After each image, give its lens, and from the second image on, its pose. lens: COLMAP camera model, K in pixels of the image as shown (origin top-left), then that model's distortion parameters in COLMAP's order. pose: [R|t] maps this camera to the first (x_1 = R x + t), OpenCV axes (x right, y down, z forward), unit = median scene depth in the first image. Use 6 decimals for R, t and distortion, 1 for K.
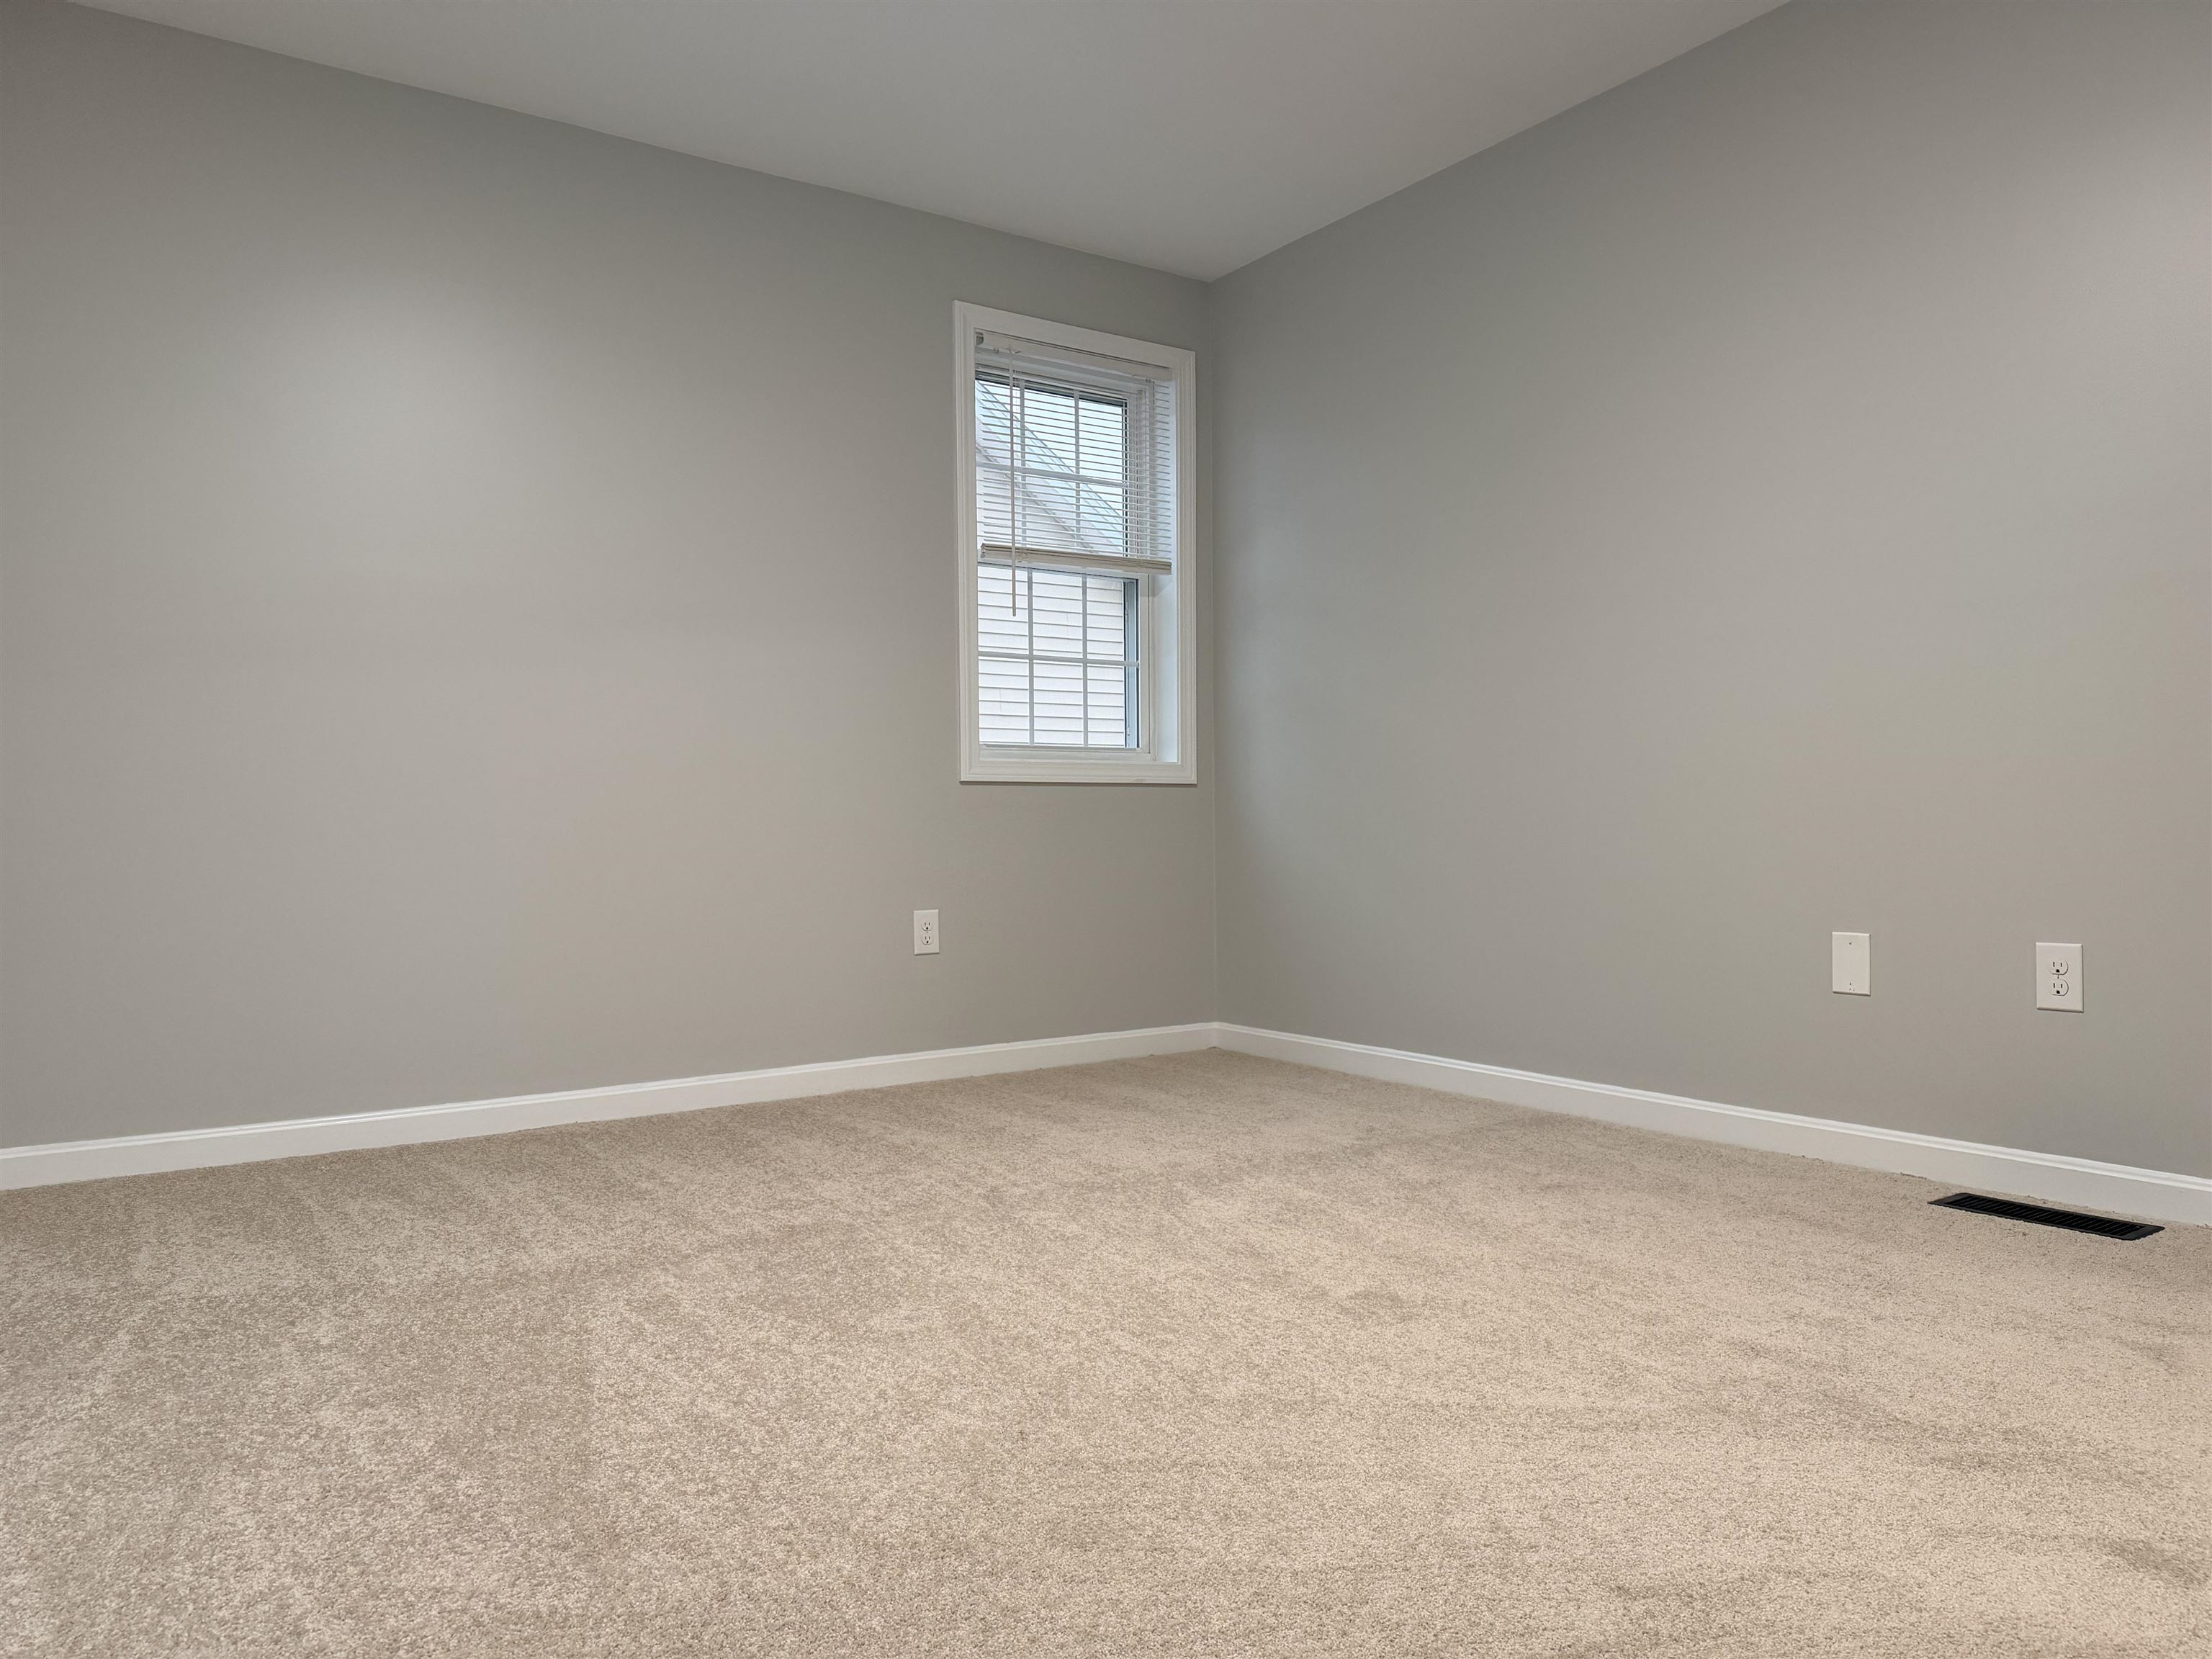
lens RADIAL K [[1552.9, 0, 1109.6], [0, 1552.9, 819.0], [0, 0, 1]] dist [0.027320, -0.025800]
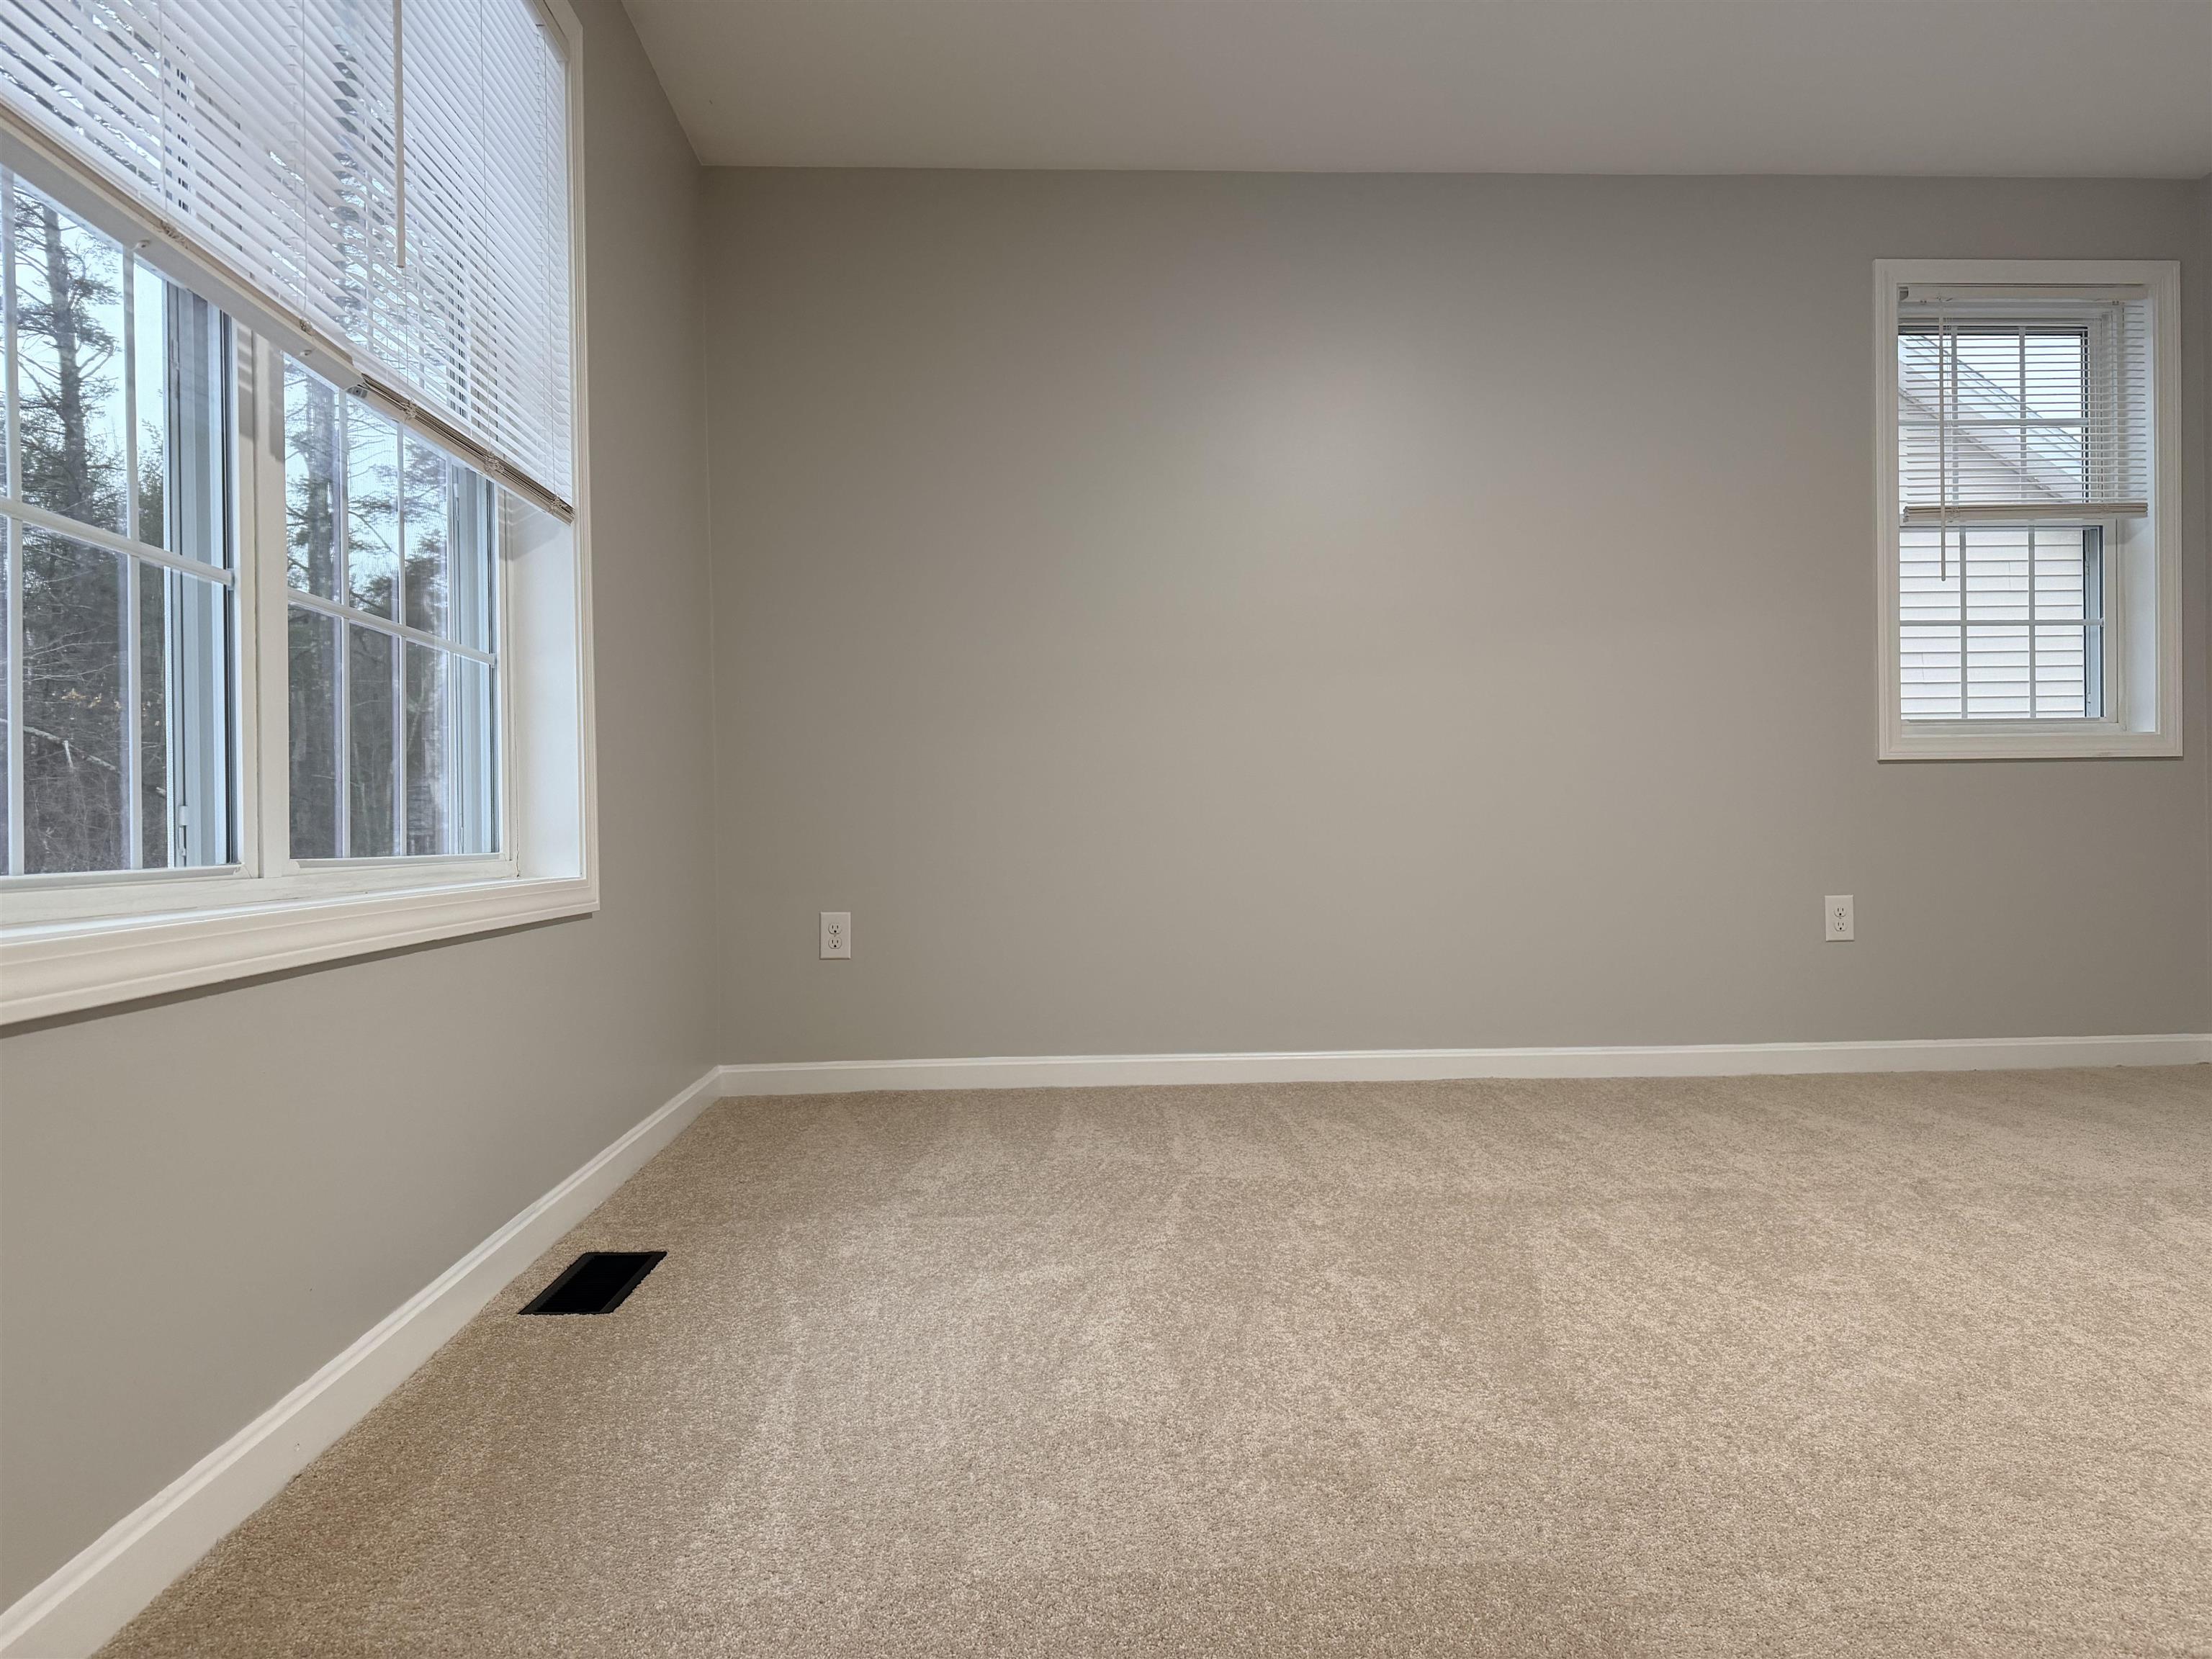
lens RADIAL K [[1552.9, 0, 1125.4], [0, 1552.9, 810.7], [0, 0, 1]] dist [0.027320, -0.025800]
pose [[0.856605, 0.000632, -0.515972, 0.003158], [0.003316, 0.999972, 0.006731, -0.002062], [0.515962, -0.007477, 0.856579, -0.111218]]
